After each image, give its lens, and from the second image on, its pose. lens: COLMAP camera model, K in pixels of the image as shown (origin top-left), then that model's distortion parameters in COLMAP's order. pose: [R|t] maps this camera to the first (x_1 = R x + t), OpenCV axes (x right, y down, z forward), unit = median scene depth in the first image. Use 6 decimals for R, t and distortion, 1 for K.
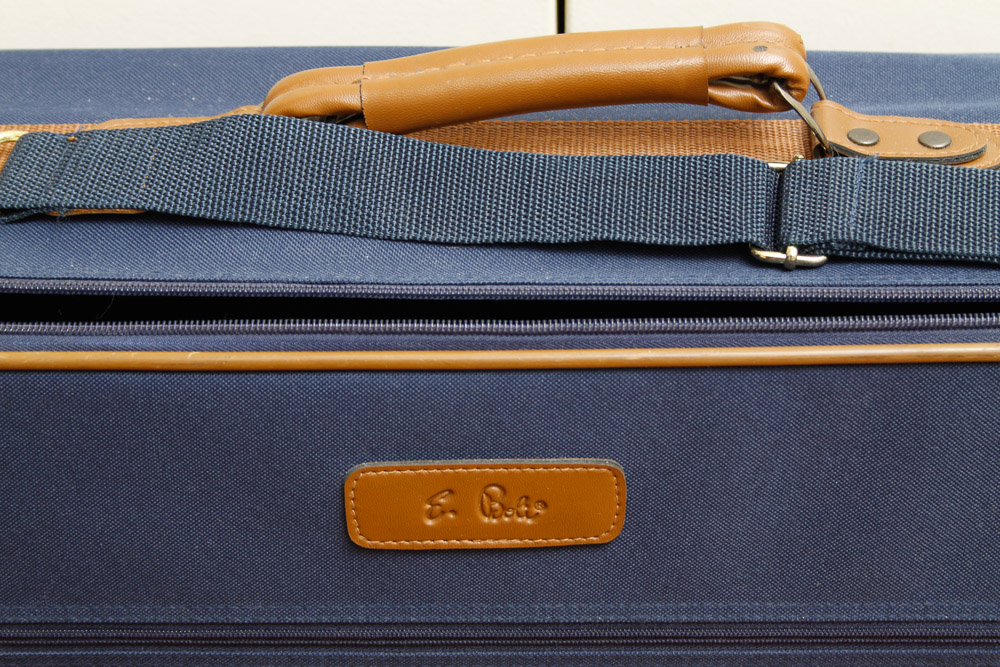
lens RADIAL K [[2128.3, 0, 500.0], [0, 2128.3, 333.5], [0, 0, 1]] dist [0.054608, 0.205891]
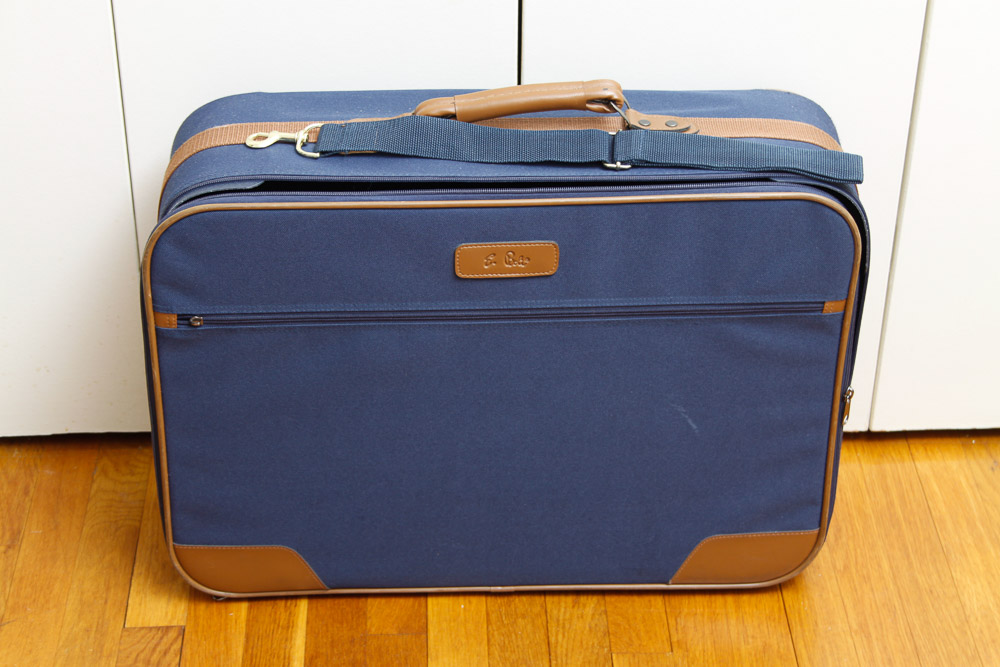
lens RADIAL K [[2105.1, 0, 500.0], [0, 2105.1, 333.5], [0, 0, 1]] dist [0.050867, -0.002792]
pose [[0.996704, -0.016395, 0.079445, -0.224521], [0.017481, 0.999763, -0.012993, 0.204729], [-0.079213, 0.014339, 0.996755, -1.619867]]
